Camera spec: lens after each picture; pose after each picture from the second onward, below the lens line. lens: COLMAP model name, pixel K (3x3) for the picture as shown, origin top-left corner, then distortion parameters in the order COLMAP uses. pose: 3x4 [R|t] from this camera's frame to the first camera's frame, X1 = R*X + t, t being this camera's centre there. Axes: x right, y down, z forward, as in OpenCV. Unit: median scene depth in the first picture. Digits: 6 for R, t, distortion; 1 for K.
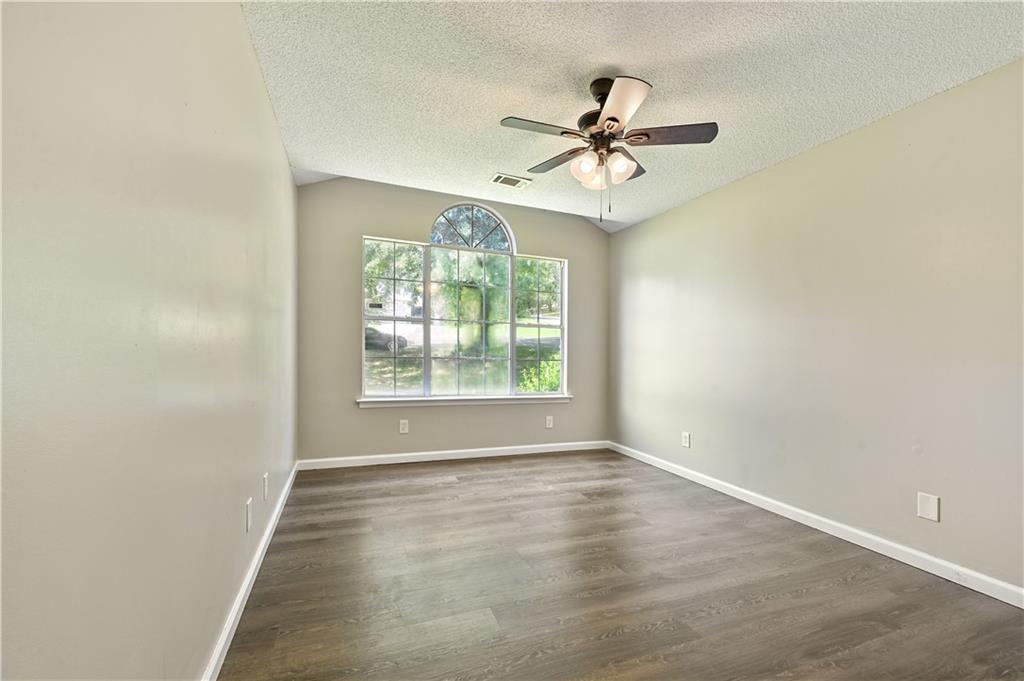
lens RADIAL K [[403.2, 0, 507.0], [0, 403.2, 345.0], [0, 0, 1]] dist [-0.003928, -0.000090]
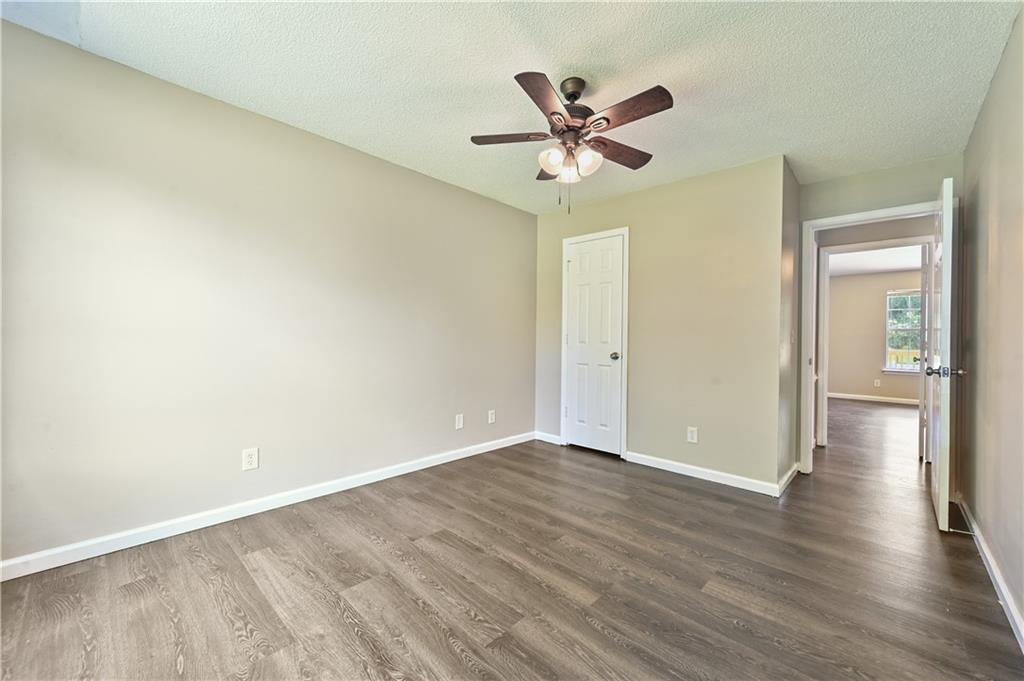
lens RADIAL K [[403.2, 0, 511.1], [0, 403.2, 337.8], [0, 0, 1]] dist [-0.003928, -0.000090]
pose [[-0.422421, -0.025238, 0.906048, -0.417678], [-0.033457, 0.999365, 0.012239, 0.008672], [-0.905782, -0.025143, -0.422997, 1.060045]]
